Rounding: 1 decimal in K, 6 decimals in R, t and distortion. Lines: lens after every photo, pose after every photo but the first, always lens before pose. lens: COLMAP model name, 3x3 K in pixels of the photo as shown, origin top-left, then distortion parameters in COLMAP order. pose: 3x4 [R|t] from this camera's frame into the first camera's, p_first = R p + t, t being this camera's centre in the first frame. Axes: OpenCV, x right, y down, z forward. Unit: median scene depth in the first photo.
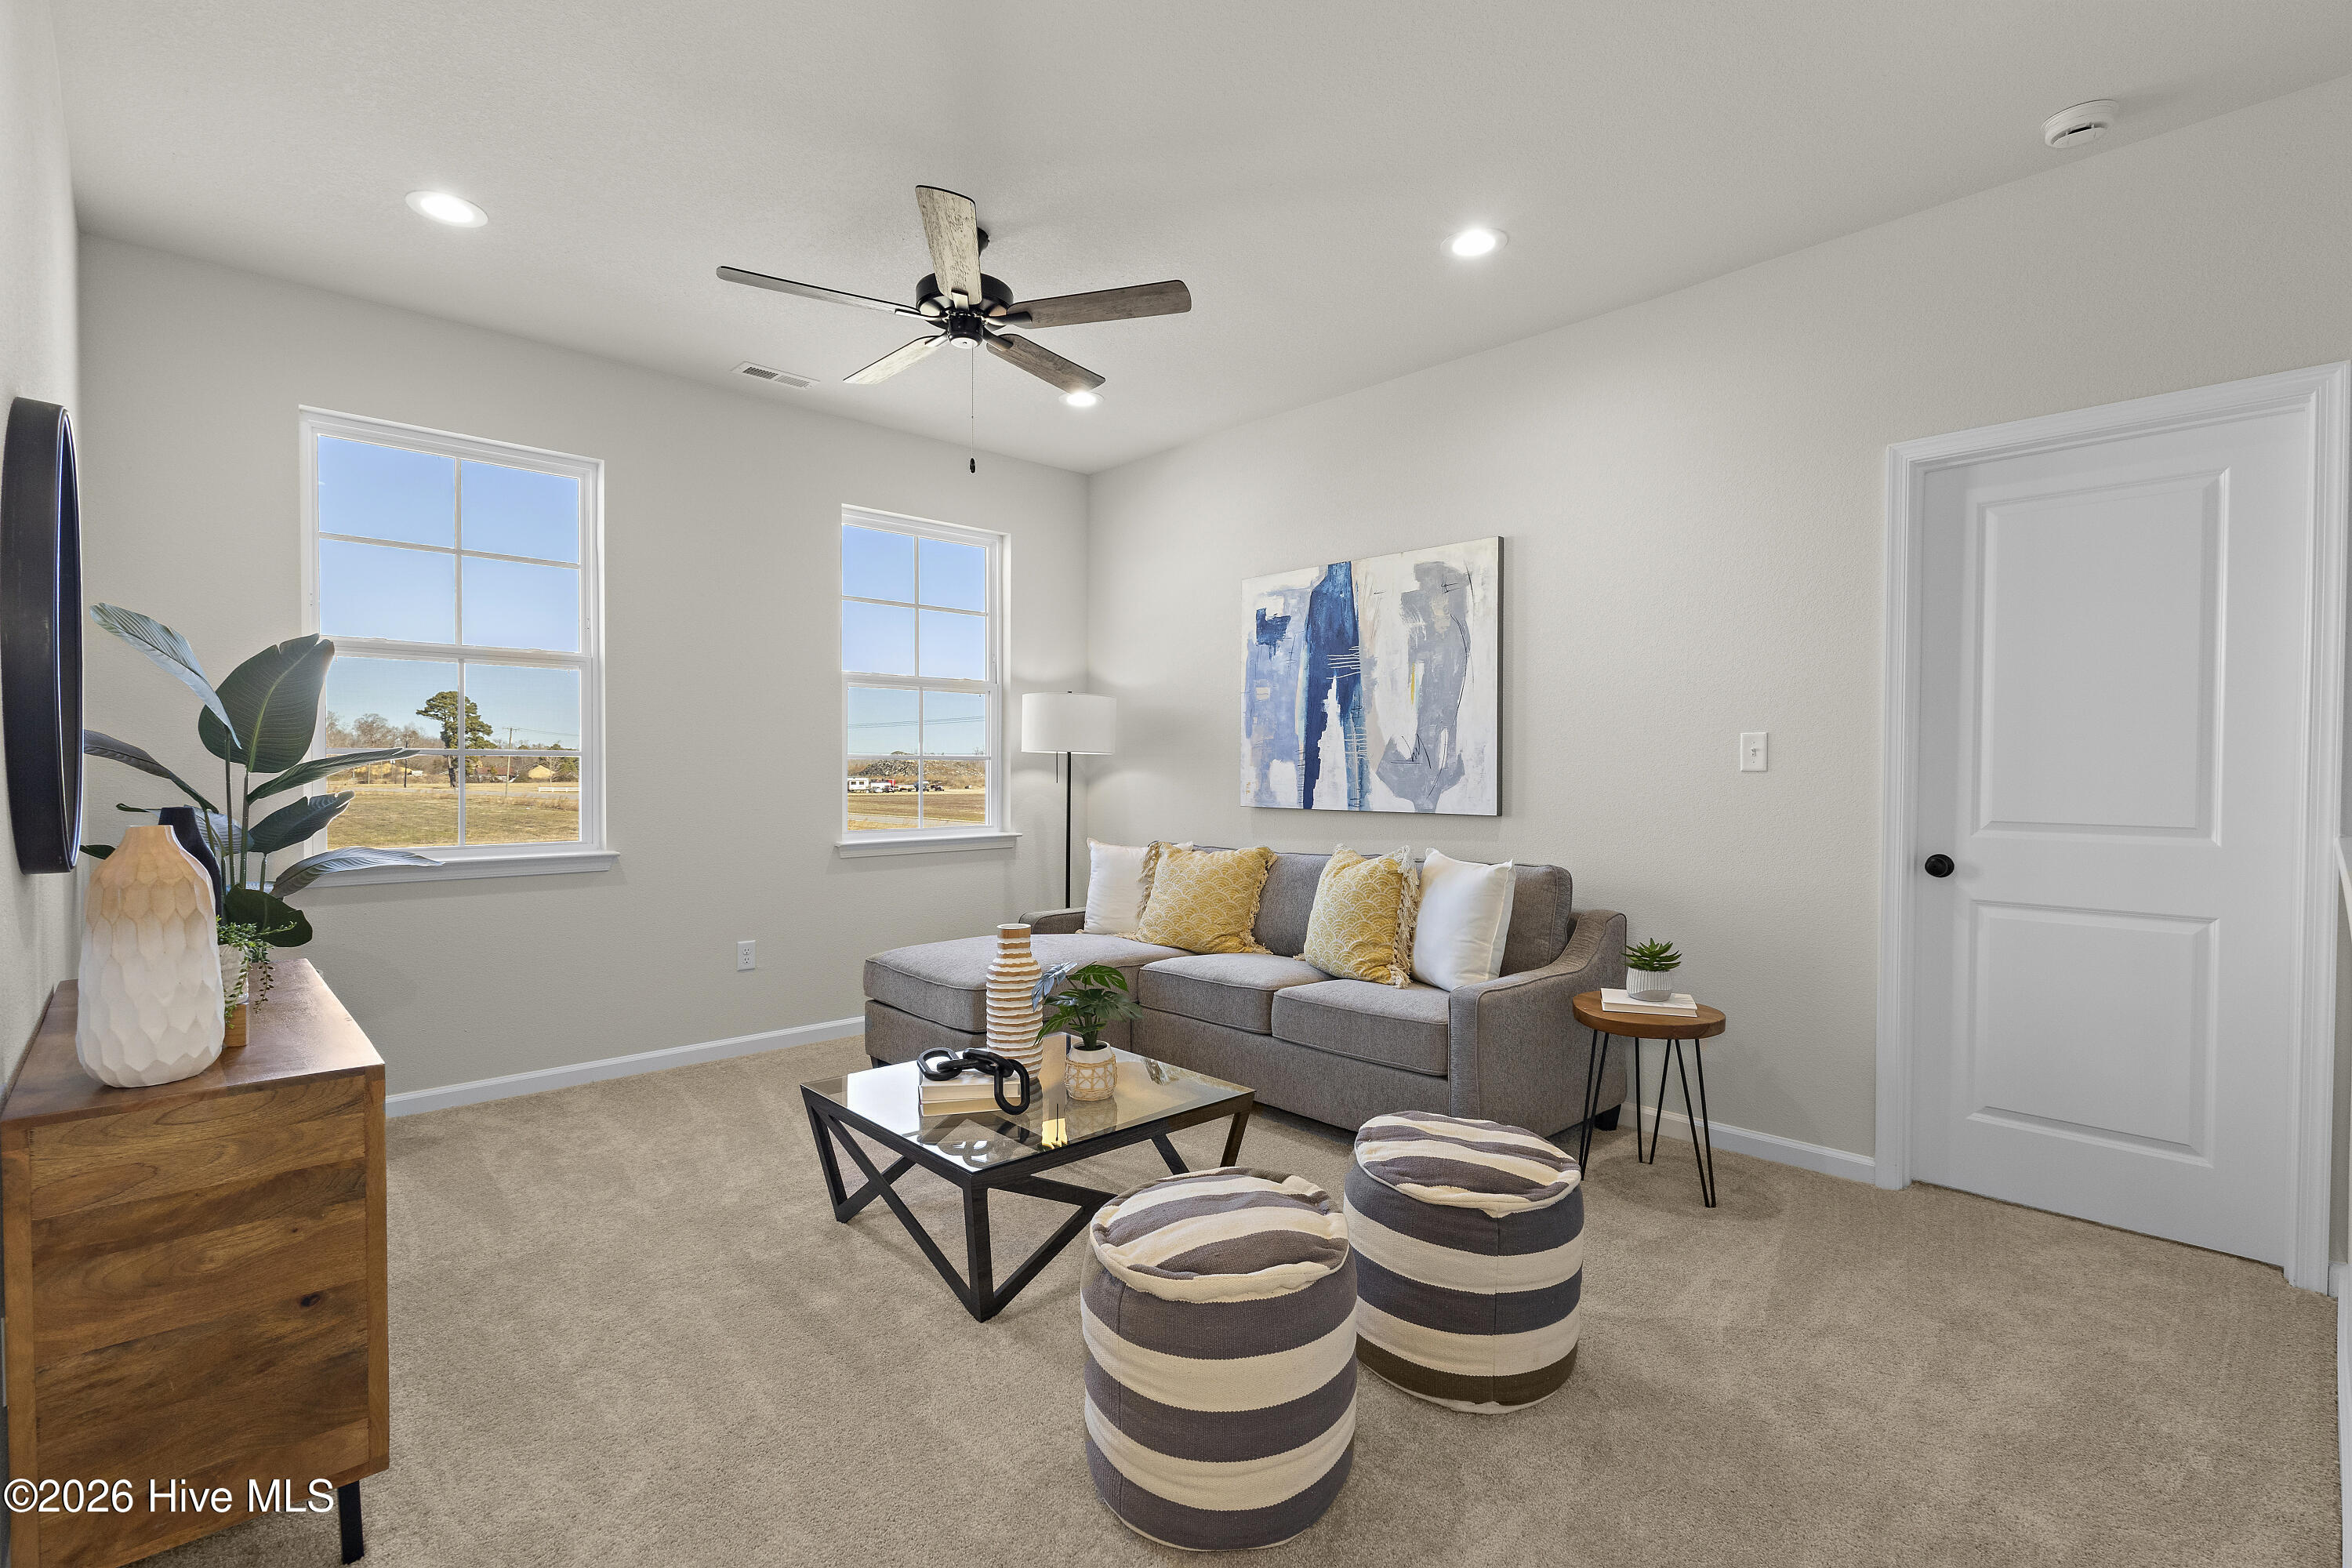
lens RADIAL K [[1093.6, 0, 1176.0], [0, 1093.6, 784.0], [0, 0, 1]] dist [0.001020, -0.000693]
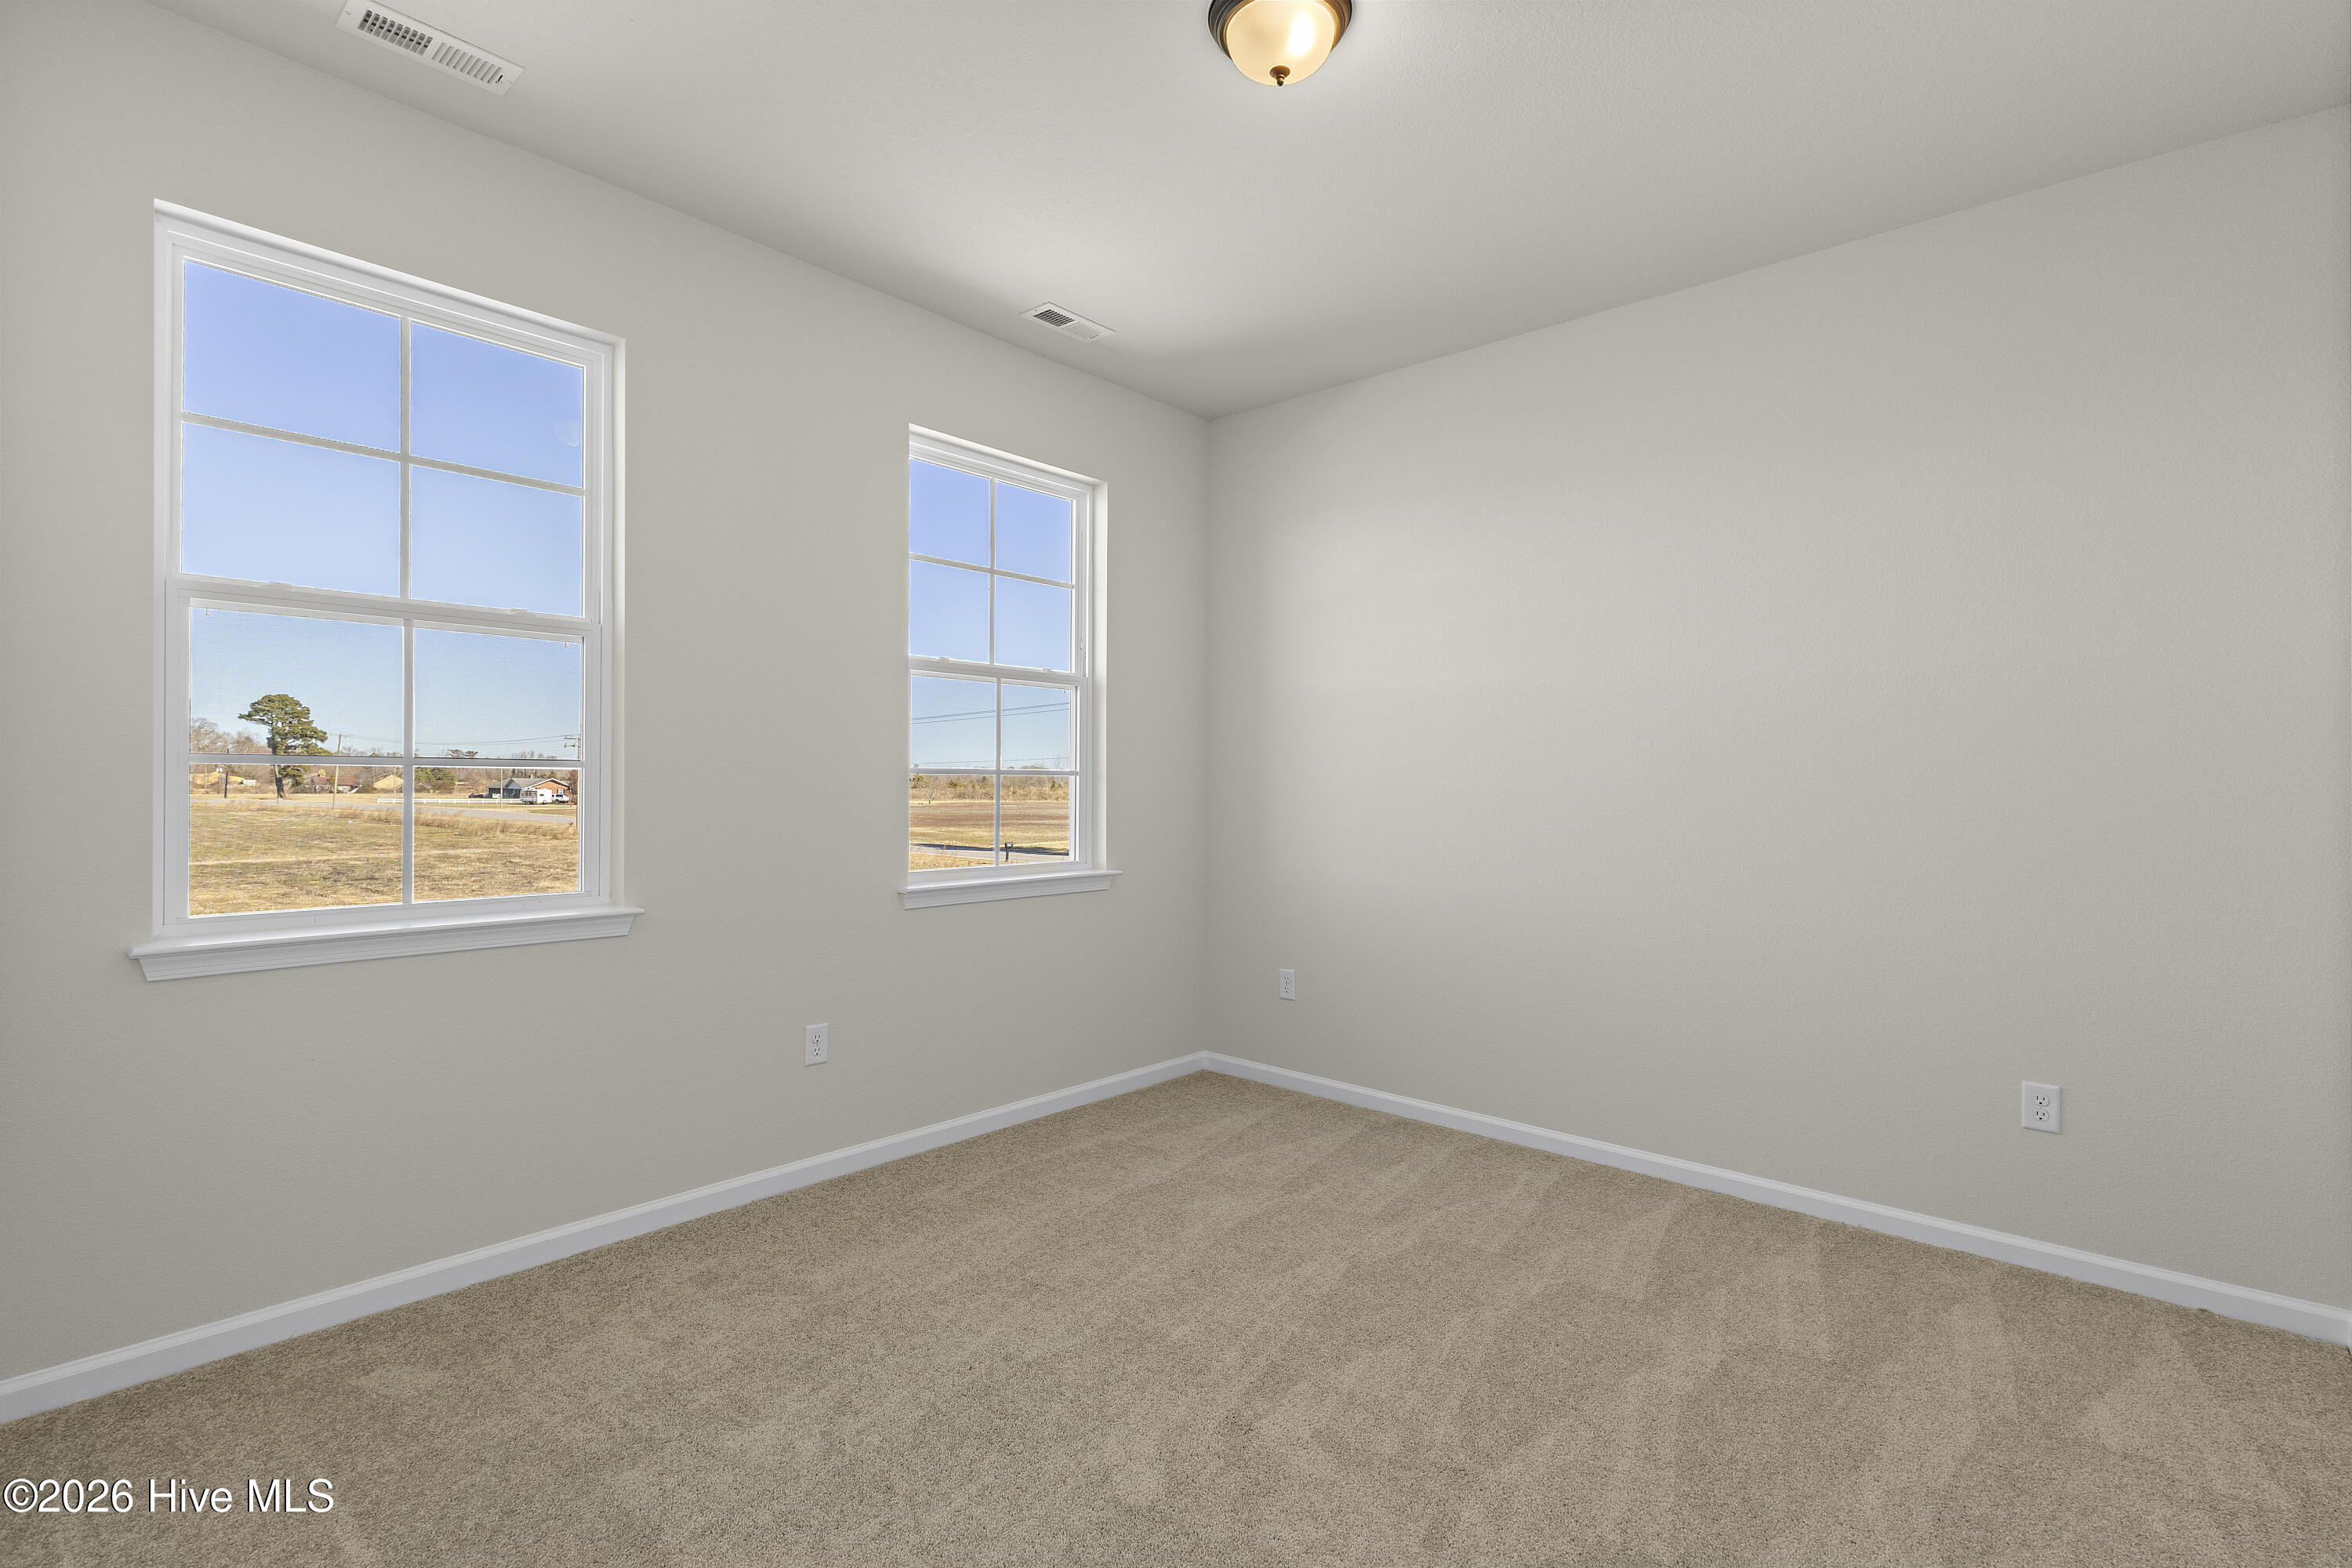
lens RADIAL K [[1093.6, 0, 1176.0], [0, 1093.6, 784.0], [0, 0, 1]] dist [0.001020, -0.000693]
pose [[0.994776, 0.006205, 0.101889, -0.208490], [-0.004879, 0.999900, -0.013261, -0.006428], [-0.101961, 0.012694, 0.994707, 0.239738]]
